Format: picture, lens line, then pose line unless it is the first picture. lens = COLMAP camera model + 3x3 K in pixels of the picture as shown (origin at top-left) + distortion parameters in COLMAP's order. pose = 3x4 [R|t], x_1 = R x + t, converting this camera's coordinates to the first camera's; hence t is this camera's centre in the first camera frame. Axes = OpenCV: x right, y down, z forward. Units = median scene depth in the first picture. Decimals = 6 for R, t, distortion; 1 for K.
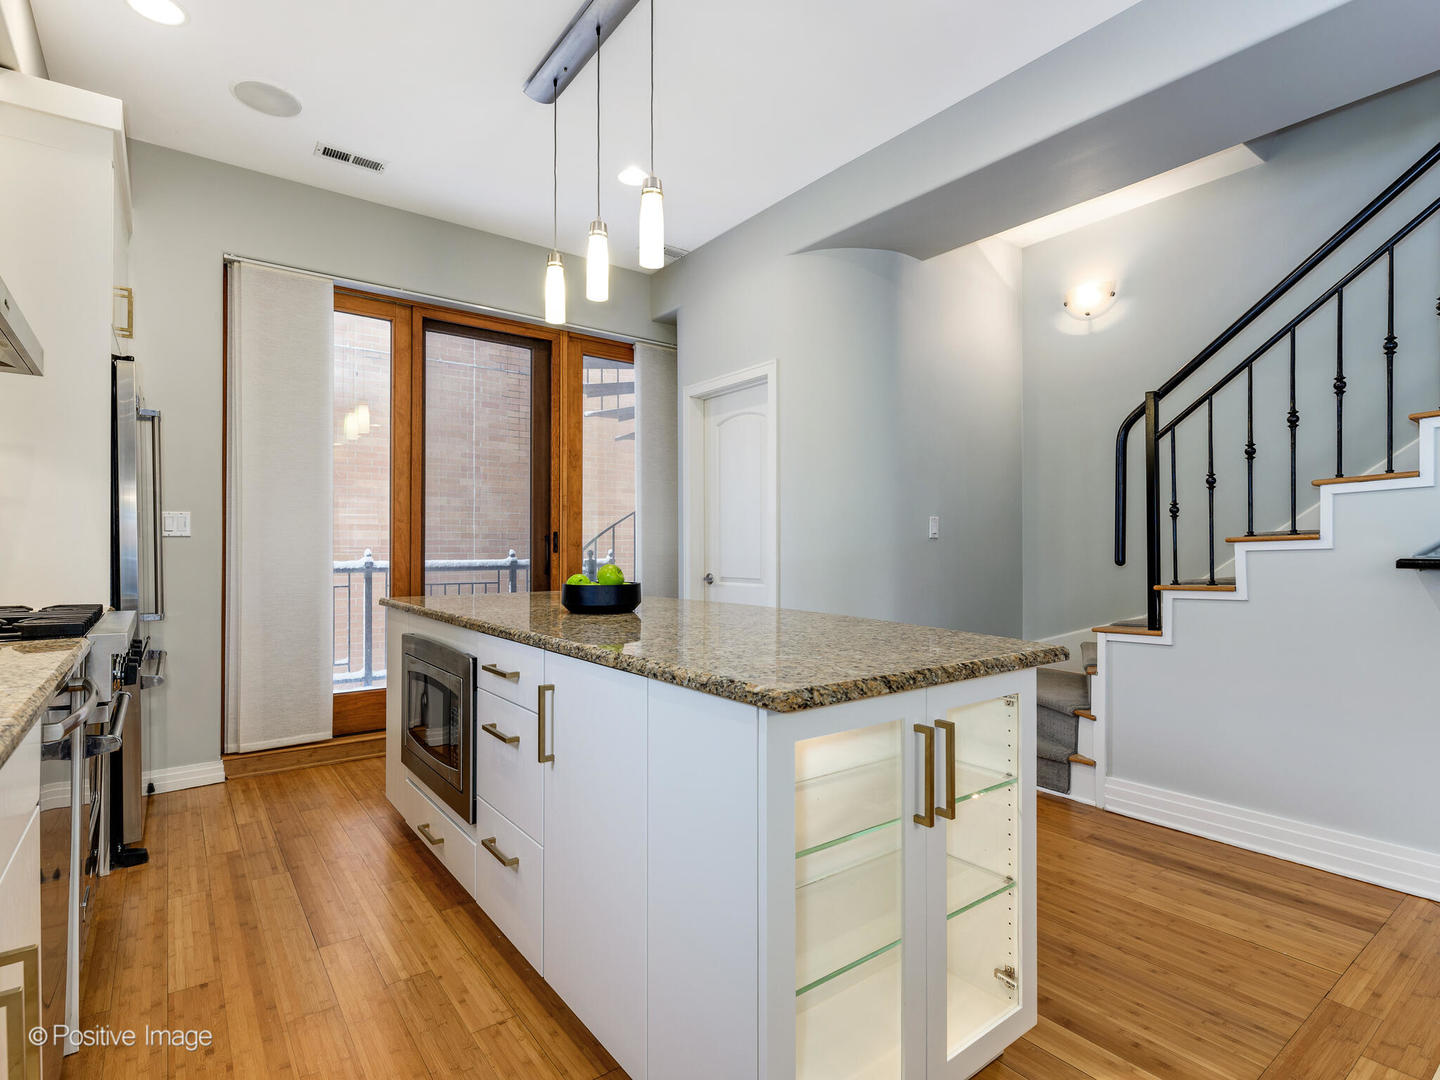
lens RADIAL K [[738.0, 0, 721.5], [0, 738.0, 542.9], [0, 0, 1]] dist [-0.001390, -0.001689]
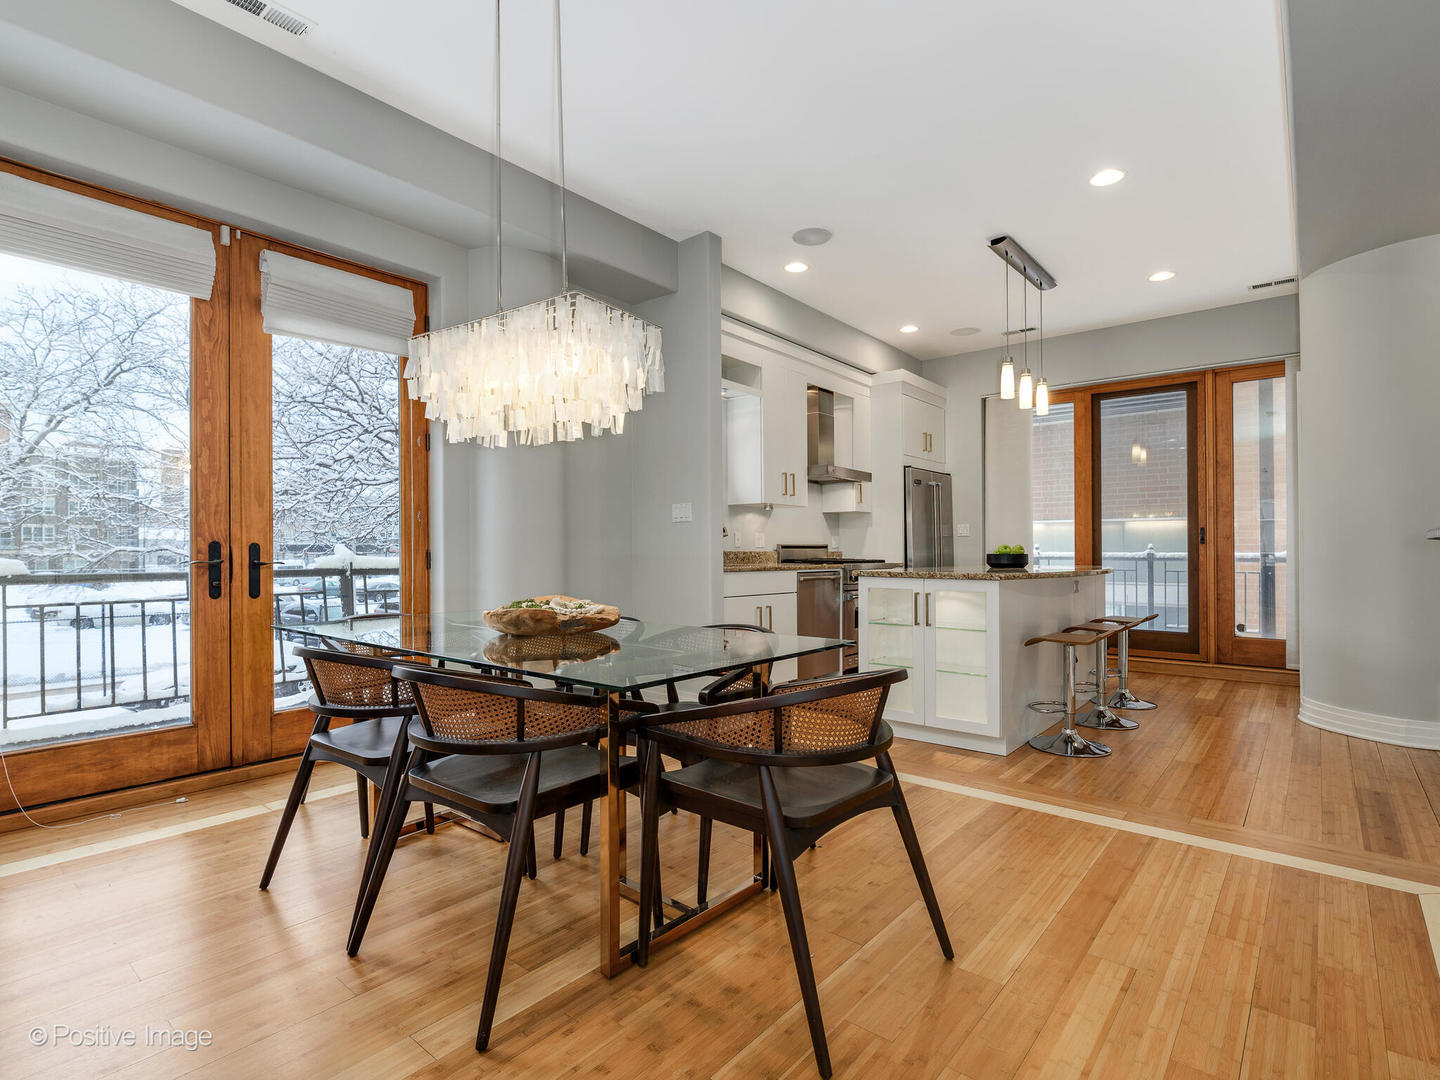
lens RADIAL K [[738.0, 0, 721.2], [0, 738.0, 543.1], [0, 0, 1]] dist [-0.001390, -0.001689]
pose [[0.242532, -0.009871, -0.970093, 0.930590], [0.005101, 0.999947, -0.008900, 0.021487], [0.970130, -0.002790, 0.242569, -0.151724]]
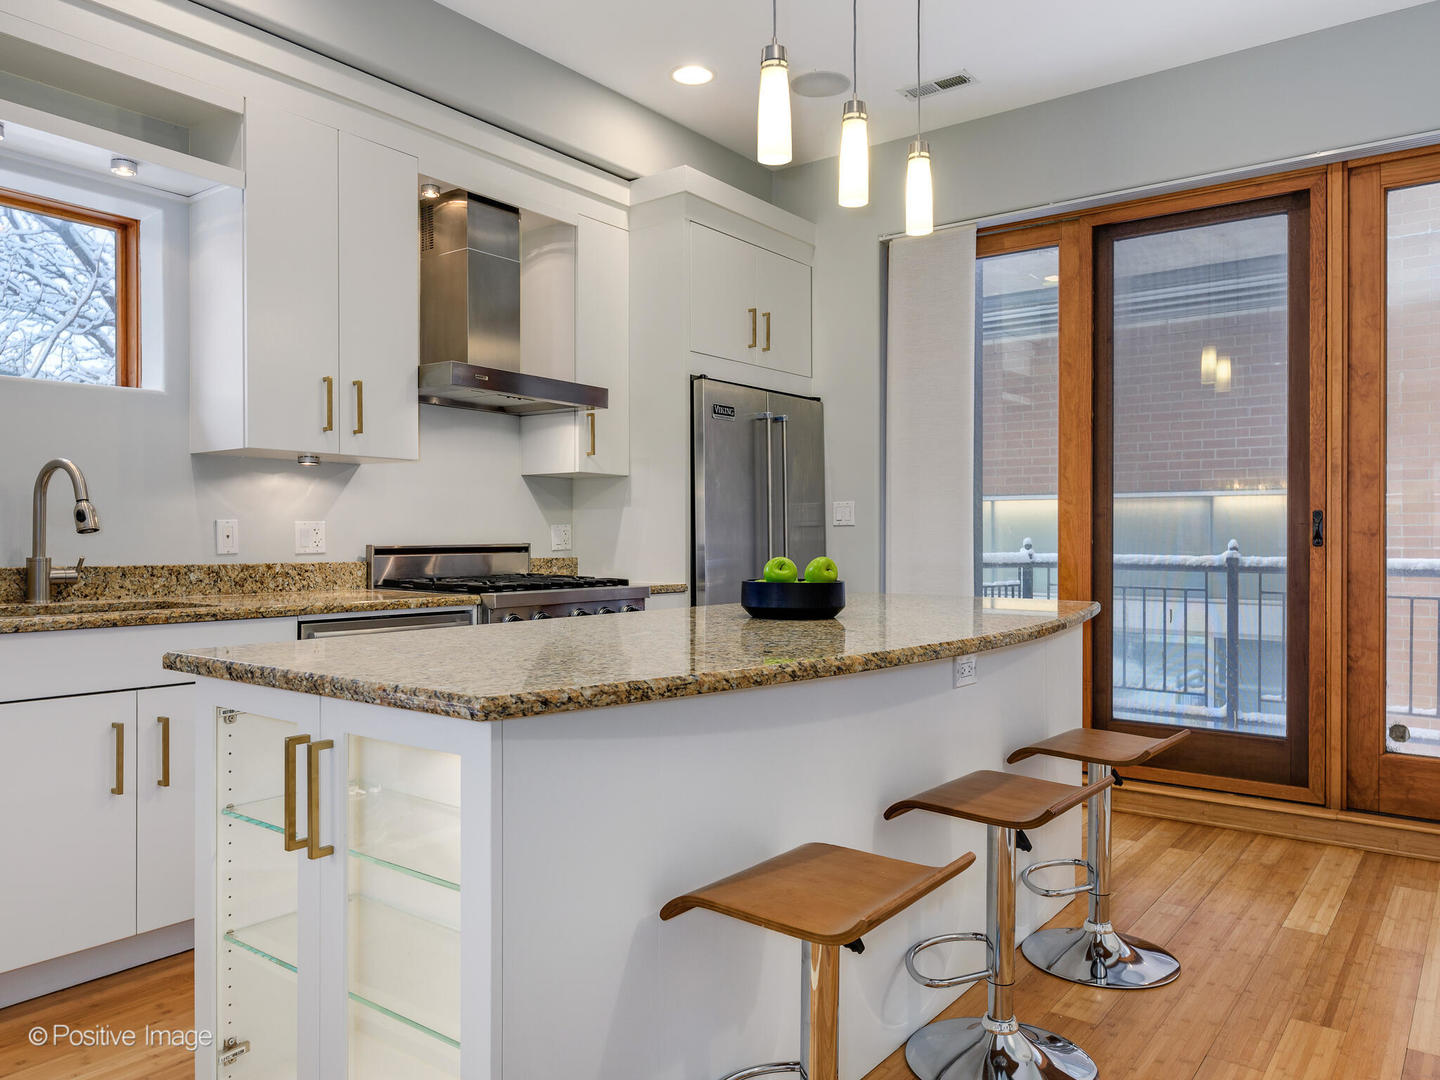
lens RADIAL K [[1030.9, 0, 725.2], [0, 1030.9, 535.3], [0, 0, 1]] dist [0.009323, 0.001459]
pose [[0.268824, 0.000890, -0.963189, 0.500271], [0.002162, 0.999996, 0.001527, 0.002297], [0.963187, -0.002493, 0.268821, 0.362348]]
